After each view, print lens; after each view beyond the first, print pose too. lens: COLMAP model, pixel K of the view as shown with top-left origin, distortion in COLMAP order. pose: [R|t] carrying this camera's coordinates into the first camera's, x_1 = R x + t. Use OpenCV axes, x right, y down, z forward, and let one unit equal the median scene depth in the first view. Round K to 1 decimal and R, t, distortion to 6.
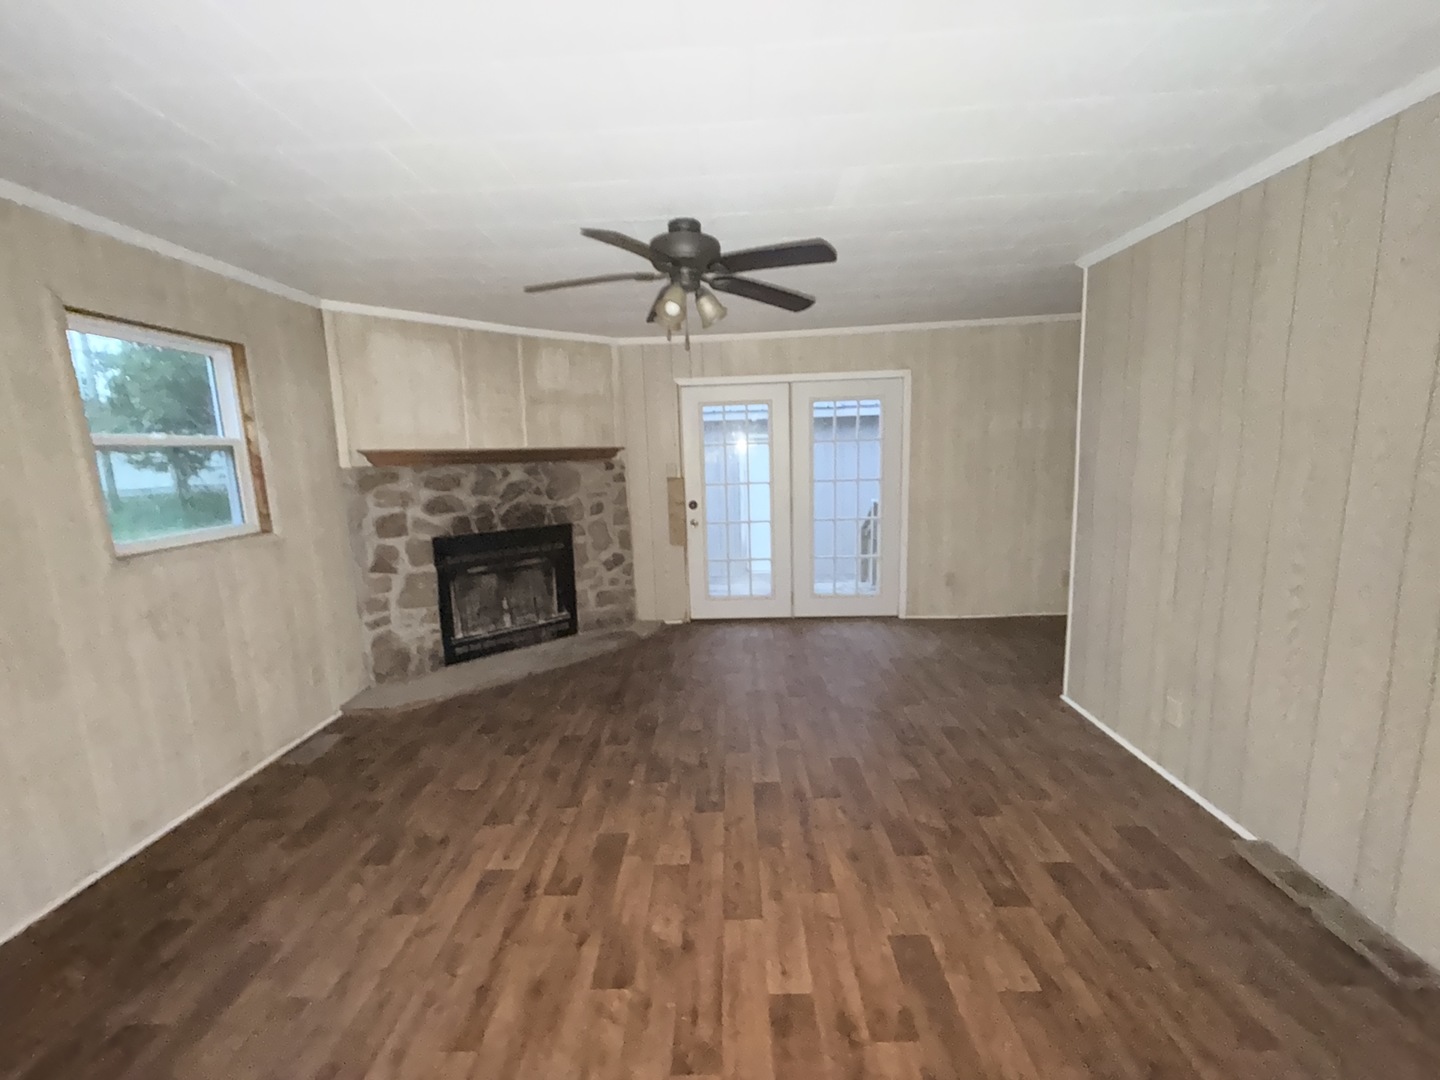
lens RADIAL K [[574.5, 0, 709.2], [0, 574.5, 537.6], [0, 0, 1]] dist [0.000485, 0.000211]
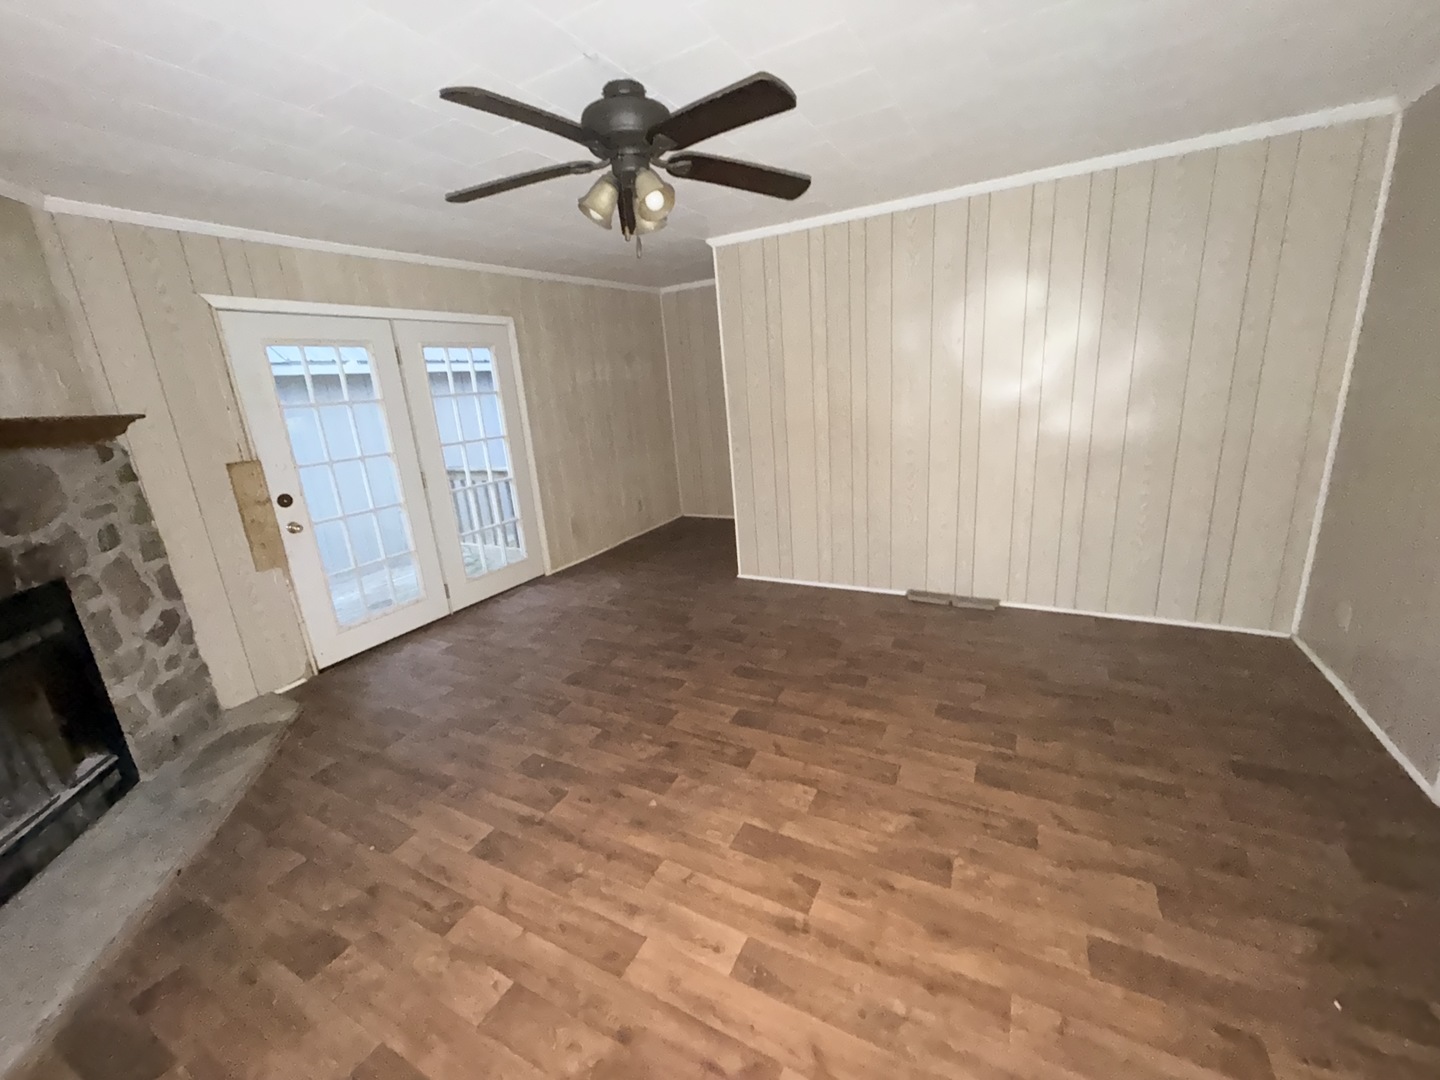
lens RADIAL K [[574.9, 0, 717.5], [0, 574.9, 538.1], [0, 0, 1]] dist [-0.001862, -0.000010]
pose [[0.447722, -0.235207, 0.862683, -0.395556], [0.196080, 0.967127, 0.161920, -0.026163], [-0.872409, 0.096660, 0.479124, 0.280687]]
